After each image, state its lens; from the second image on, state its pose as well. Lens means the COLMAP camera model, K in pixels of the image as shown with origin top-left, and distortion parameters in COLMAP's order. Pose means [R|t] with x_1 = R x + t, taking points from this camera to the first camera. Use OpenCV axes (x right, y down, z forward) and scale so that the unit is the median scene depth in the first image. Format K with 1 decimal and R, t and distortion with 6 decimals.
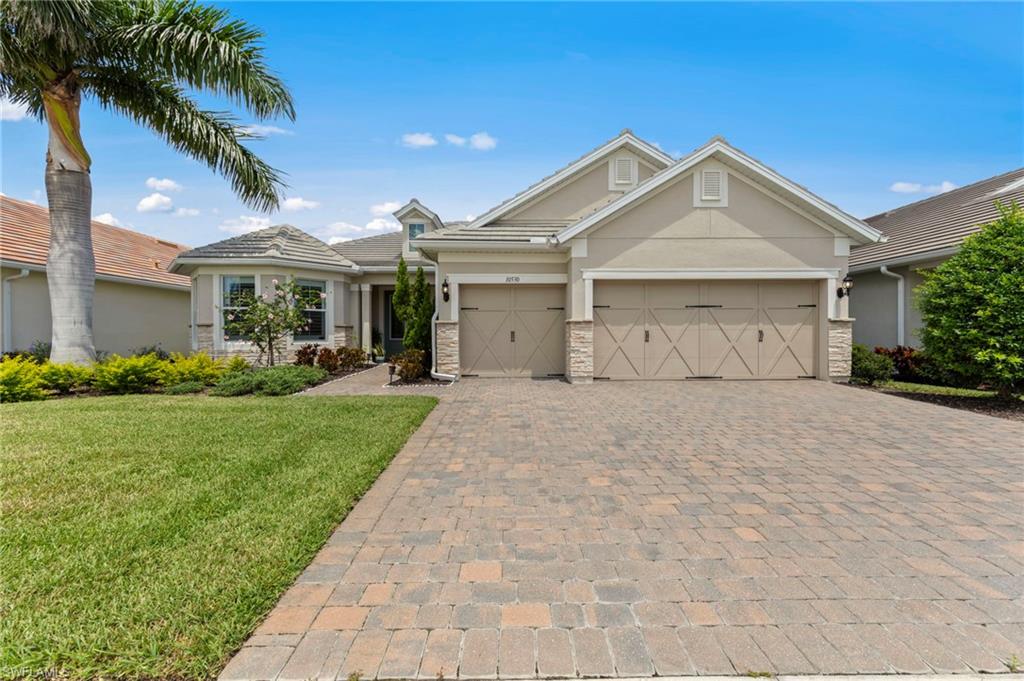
lens RADIAL K [[369.8, 0, 512.4], [0, 369.8, 333.4], [0, 0, 1]] dist [0.005409, -0.000223]
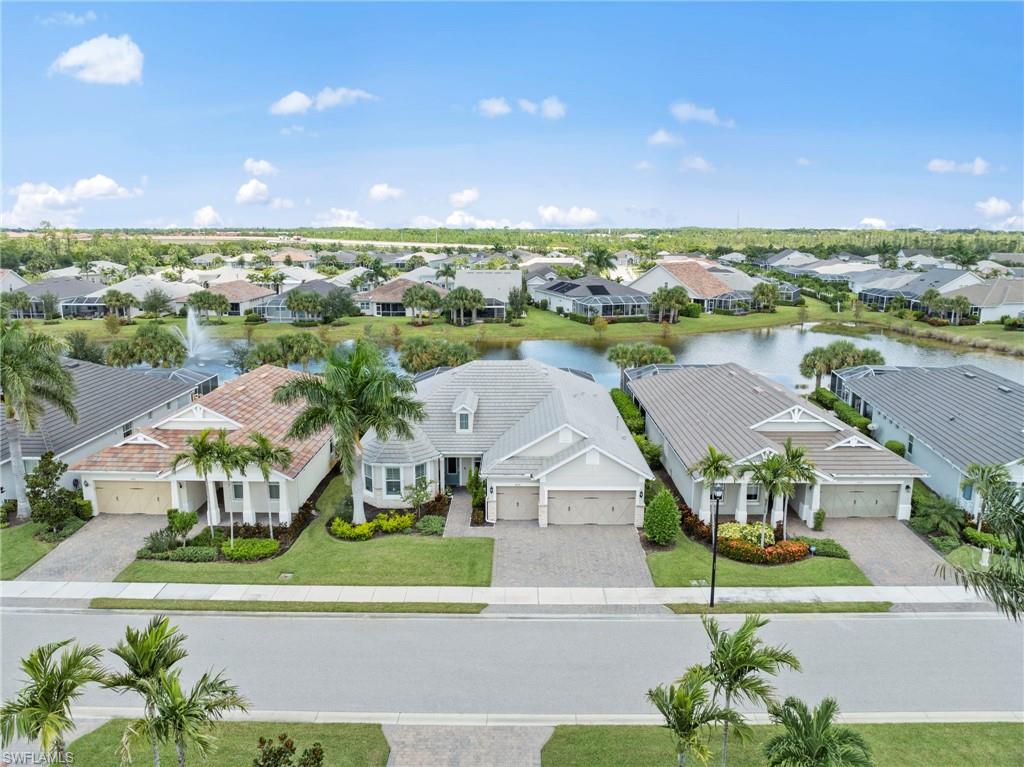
lens RADIAL K [[704.9, 0, 512.3], [0, 704.9, 347.0], [0, 0, 1]] dist [-0.020654, -0.000266]
pose [[0.999781, 0.010571, -0.018062, 0.050840], [-0.007471, 0.986468, 0.163785, -2.323921], [0.019549, -0.163614, 0.986331, -4.480275]]
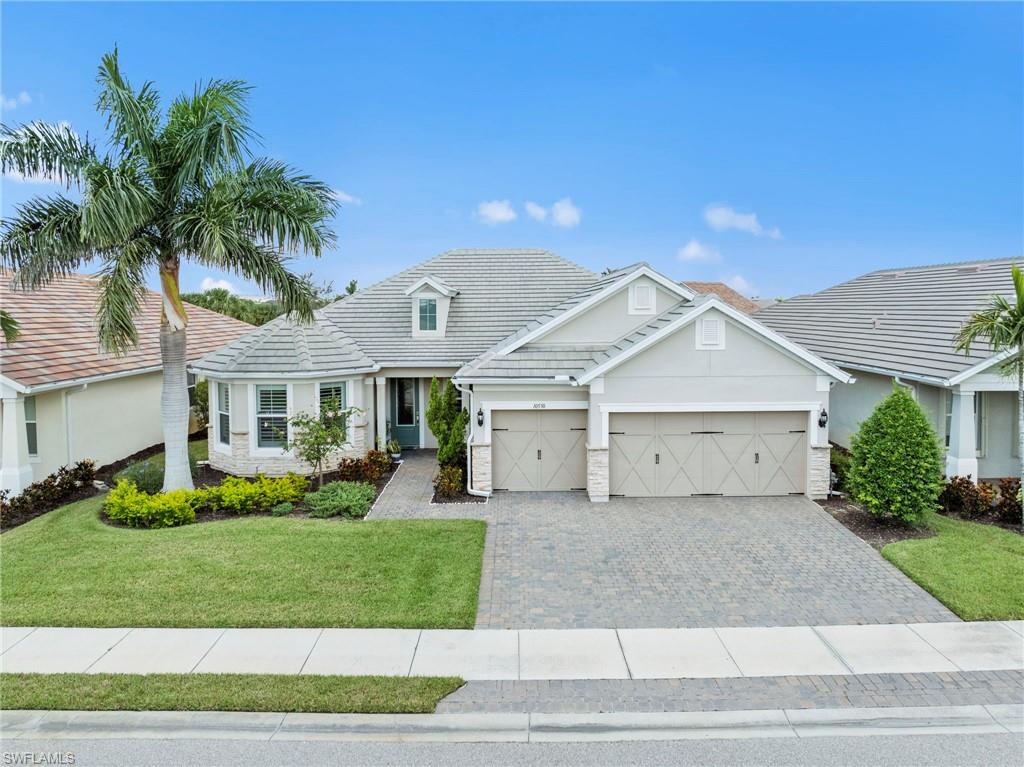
lens RADIAL K [[719.9, 0, 509.1], [0, 719.9, 314.7], [0, 0, 1]] dist [-0.027885, -0.001432]
pose [[0.999801, -0.003388, -0.019678, -0.058489], [0.003631, 0.999917, 0.012363, -0.563341], [0.019634, -0.012432, 0.999730, -1.475865]]
